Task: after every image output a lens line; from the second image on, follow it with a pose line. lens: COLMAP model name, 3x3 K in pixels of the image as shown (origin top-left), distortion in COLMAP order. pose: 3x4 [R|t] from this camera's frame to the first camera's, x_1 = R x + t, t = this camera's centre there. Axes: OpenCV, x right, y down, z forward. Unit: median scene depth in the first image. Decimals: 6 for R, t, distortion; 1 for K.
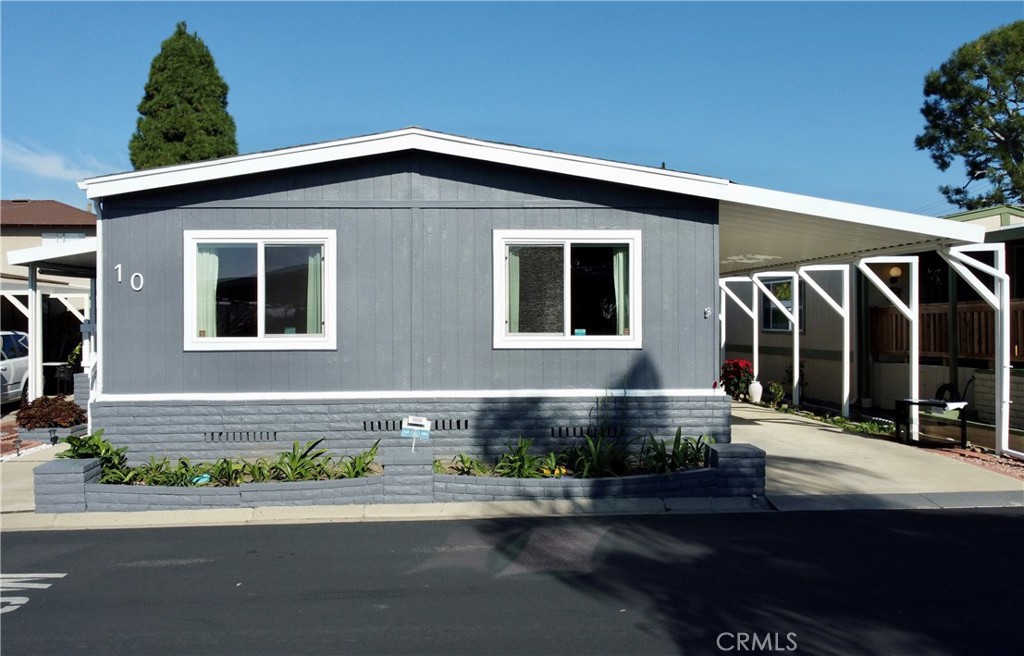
lens RADIAL K [[884.9, 0, 468.1], [0, 884.9, 330.2], [0, 0, 1]] dist [0.004445, 0.006336]
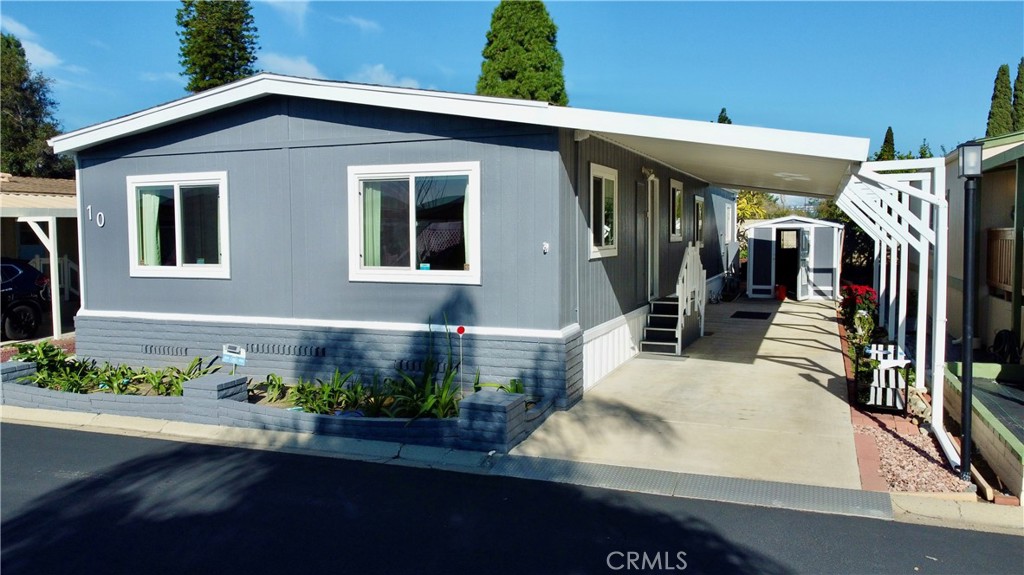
lens RADIAL K [[777.4, 0, 512.0], [0, 777.4, 287.5], [0, 0, 1]] dist [-0.003149, -0.003470]
pose [[0.911928, 0.029139, -0.409315, 0.575803], [-0.001807, 0.997751, 0.067003, -0.033181], [0.410347, -0.060363, 0.909929, 0.245299]]
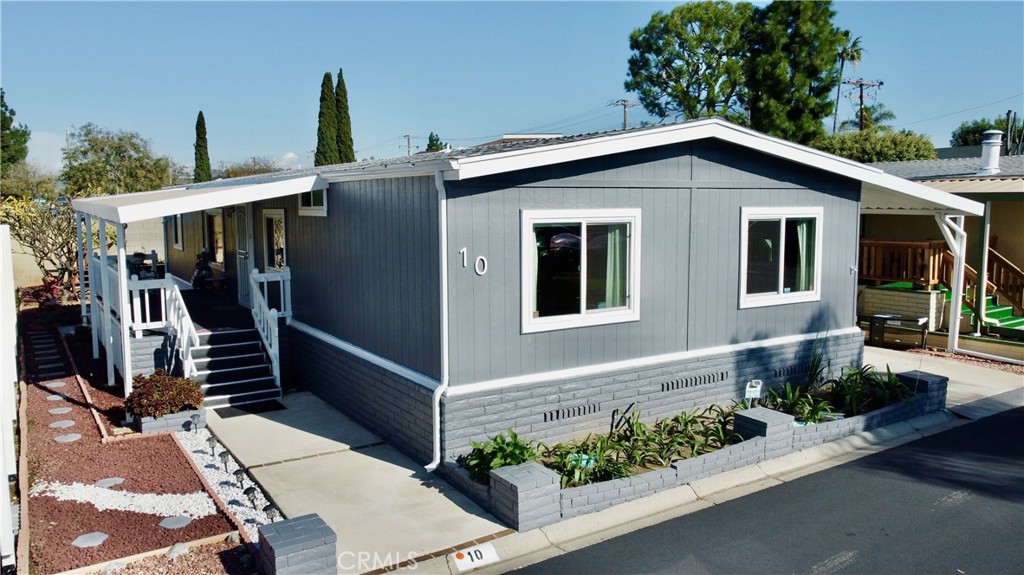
lens RADIAL K [[777.4, 0, 512.0], [0, 777.4, 287.5], [0, 0, 1]] dist [-0.003149, -0.003470]
pose [[0.867820, -0.053793, 0.493957, -0.739380], [0.004857, 0.994993, 0.099823, -0.111408], [-0.496854, -0.084229, 0.863737, 0.260290]]
